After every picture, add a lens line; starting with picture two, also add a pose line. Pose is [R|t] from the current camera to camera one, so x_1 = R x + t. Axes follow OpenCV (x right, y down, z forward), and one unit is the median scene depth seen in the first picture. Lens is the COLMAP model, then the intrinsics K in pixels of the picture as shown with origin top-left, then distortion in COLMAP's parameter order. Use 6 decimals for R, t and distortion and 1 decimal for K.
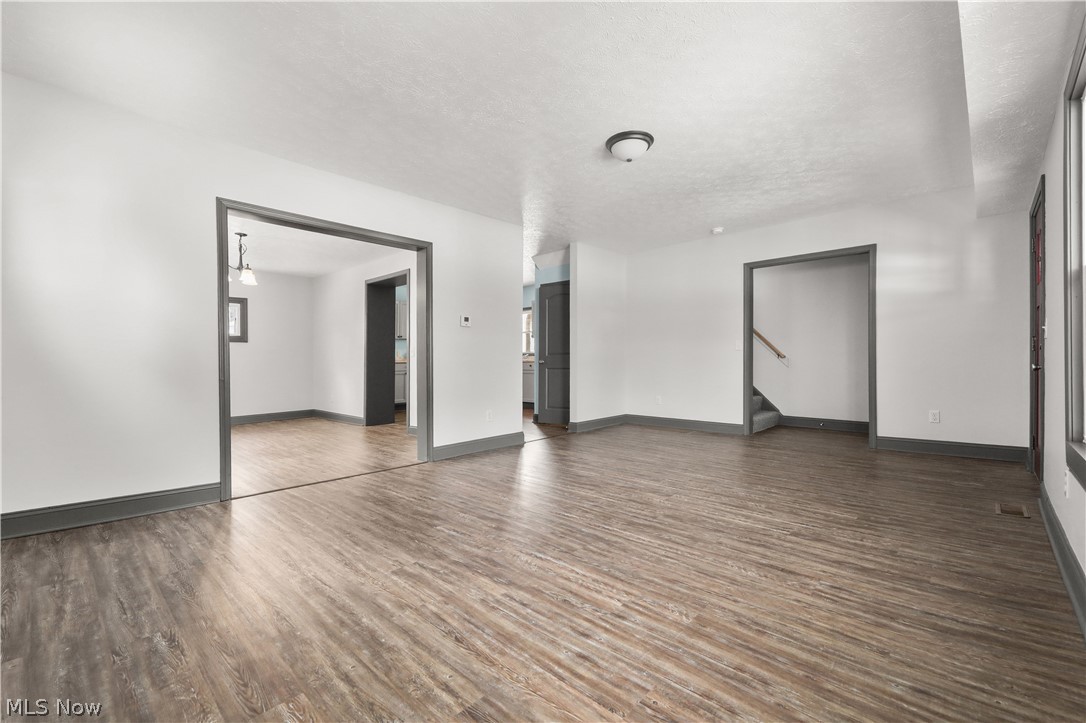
lens RADIAL K [[438.5, 0, 544.2], [0, 438.5, 363.6], [0, 0, 1]] dist [0.019945, -0.000381]
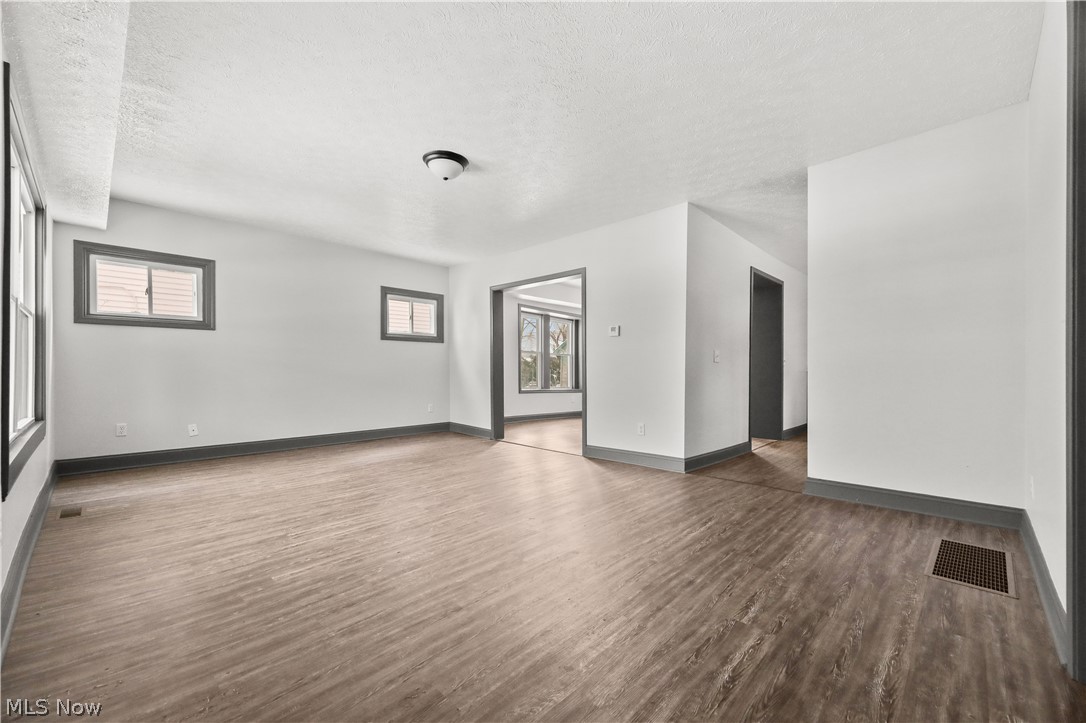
lens RADIAL K [[438.5, 0, 544.2], [0, 438.5, 363.6], [0, 0, 1]] dist [0.019945, -0.000381]
pose [[0.008150, -0.007635, -0.999938, 1.601190], [-0.008190, 0.999937, -0.007701, -0.019332], [0.999933, 0.008252, 0.008087, 1.585691]]
